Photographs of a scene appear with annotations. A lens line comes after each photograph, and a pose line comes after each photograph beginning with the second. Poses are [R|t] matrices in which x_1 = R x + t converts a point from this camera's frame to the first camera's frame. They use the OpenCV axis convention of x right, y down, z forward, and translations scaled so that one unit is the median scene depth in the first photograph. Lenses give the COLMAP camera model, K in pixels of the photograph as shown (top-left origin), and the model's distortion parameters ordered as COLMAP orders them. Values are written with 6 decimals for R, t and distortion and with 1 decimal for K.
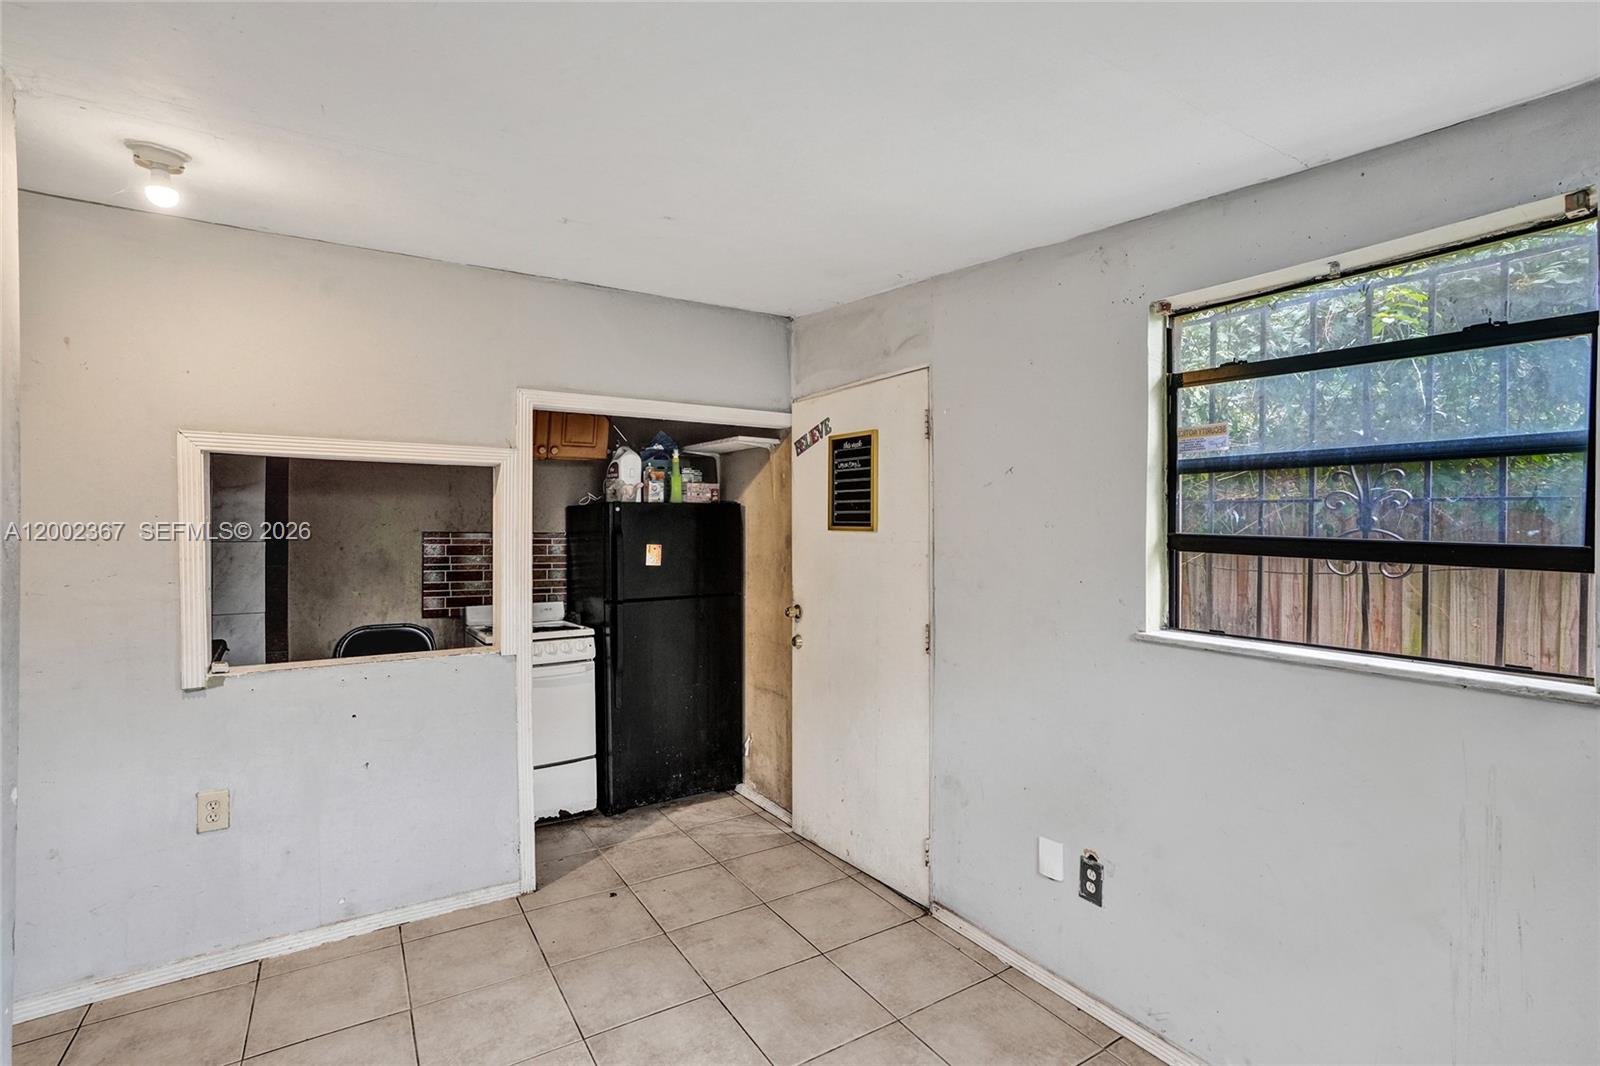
lens RADIAL K [[757.1, 0, 802.8], [0, 757.1, 534.4], [0, 0, 1]] dist [-0.031921, 0.015520]
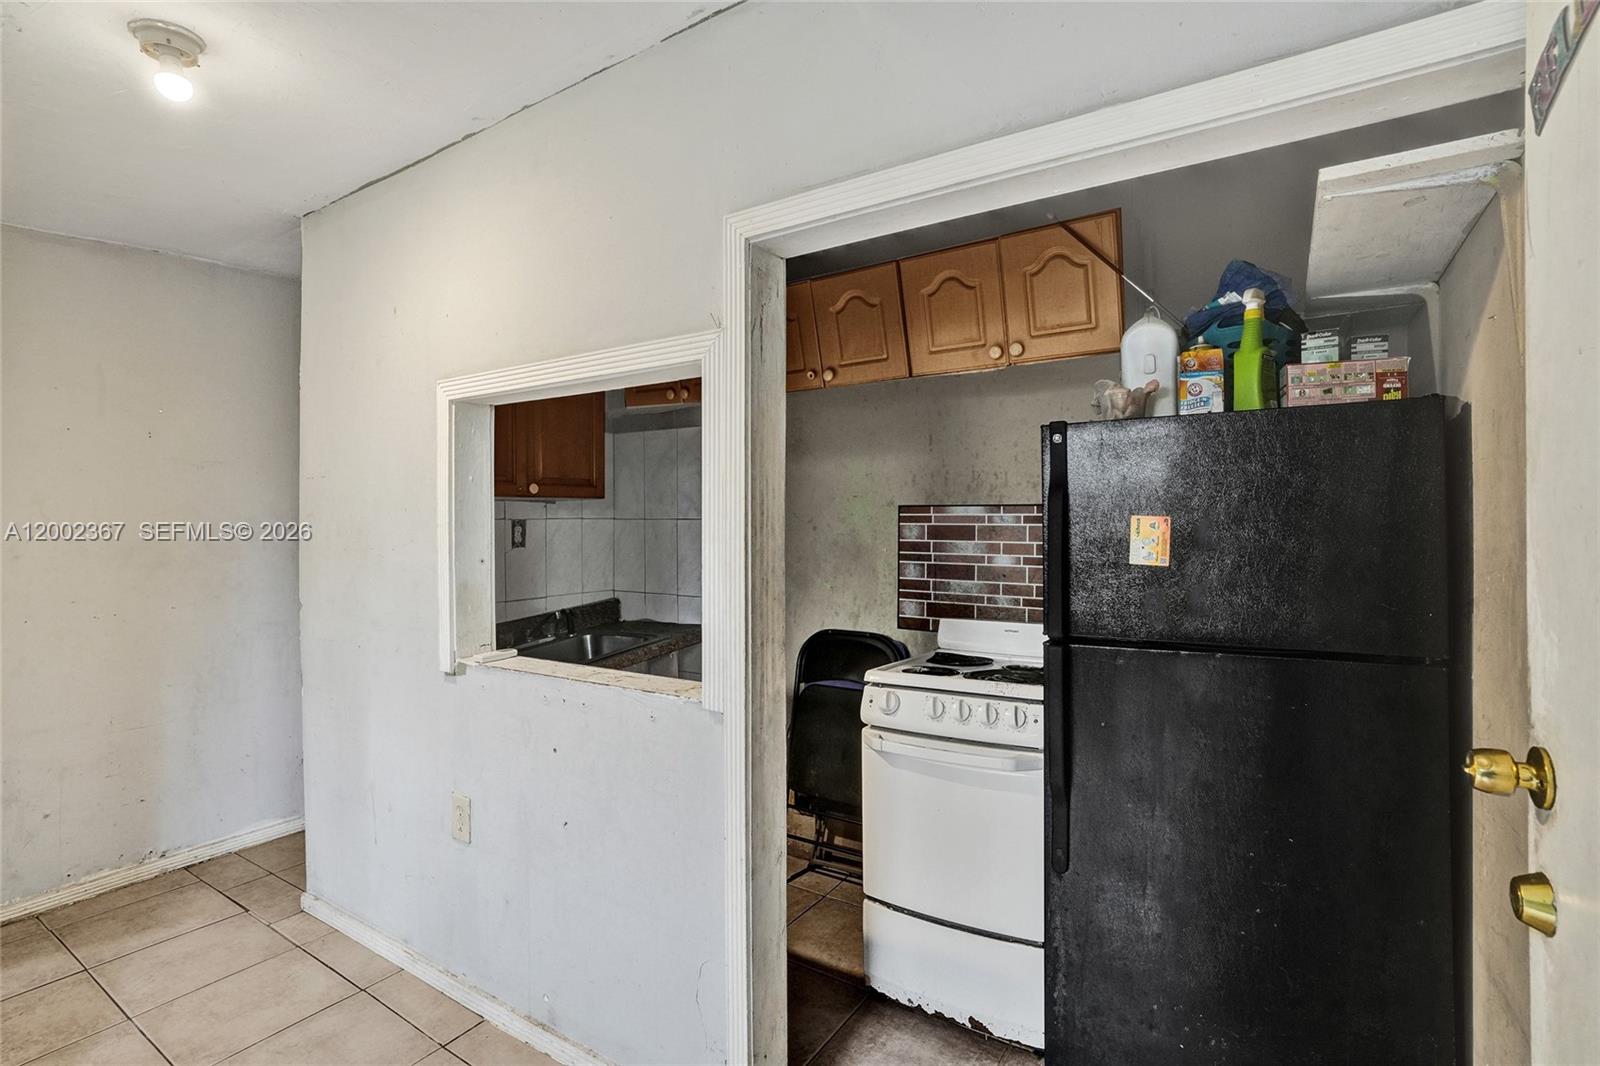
lens RADIAL K [[757.1, 0, 793.5], [0, 757.1, 528.0], [0, 0, 1]] dist [-0.031921, 0.015520]
pose [[0.419297, -0.003404, -0.907843, 0.108446], [-0.011413, 0.999894, -0.009020, 0.027476], [0.907777, 0.014143, 0.419214, 0.671073]]
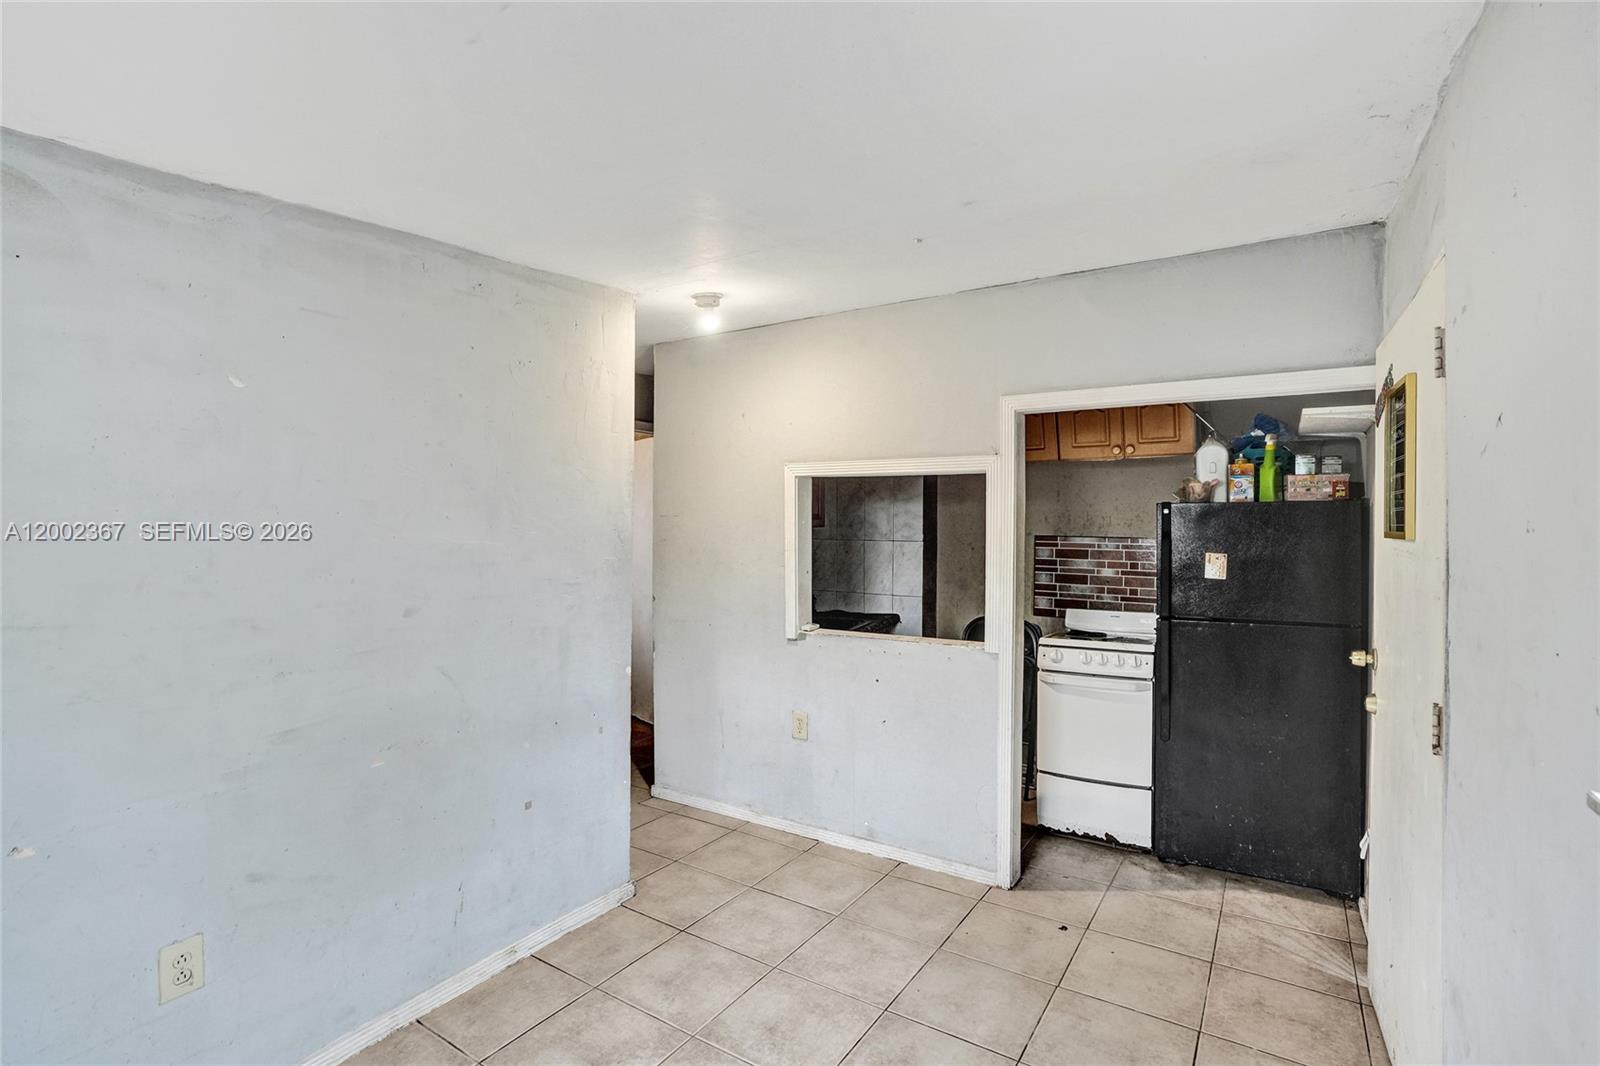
lens RADIAL K [[757.1, 0, 800.9], [0, 757.1, 530.5], [0, 0, 1]] dist [-0.031921, 0.015520]
pose [[0.426011, 0.003763, -0.904710, 0.367227], [-0.017631, 0.999836, -0.004143, -0.000197], [0.904546, 0.017716, 0.426007, 0.253447]]
